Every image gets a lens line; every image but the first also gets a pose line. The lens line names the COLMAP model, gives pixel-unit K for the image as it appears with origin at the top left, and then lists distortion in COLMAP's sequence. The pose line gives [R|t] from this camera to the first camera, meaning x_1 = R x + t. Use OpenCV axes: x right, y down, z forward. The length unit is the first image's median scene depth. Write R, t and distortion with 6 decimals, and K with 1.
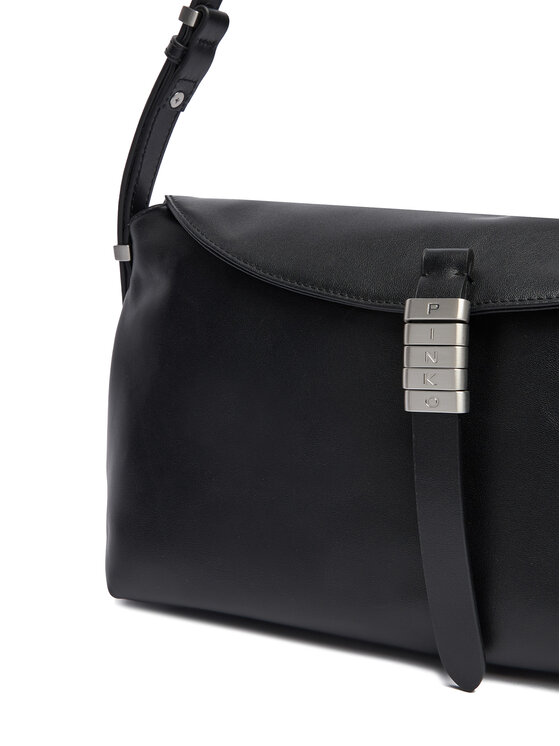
lens RADIAL K [[1245.7, 0, 278.5], [0, 1245.7, 375.4], [0, 0, 1]] dist [0.127284, 0.000000]
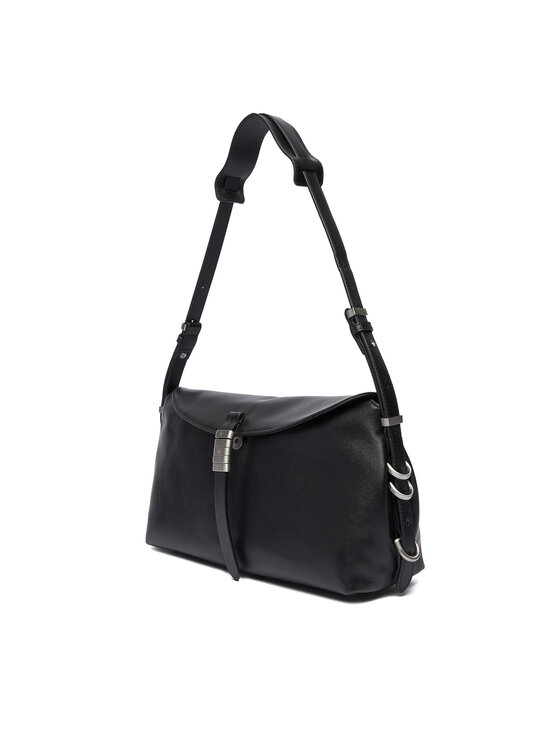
lens RADIAL K [[1245.7, 0, 280.6], [0, 1245.7, 373.3], [0, 0, 1]] dist [0.127284, 0.000000]
pose [[0.784760, -0.009036, -0.619734, 1.854329], [-0.060229, 0.994050, -0.090761, 0.053046], [0.616866, 0.108552, 0.779546, -1.026549]]
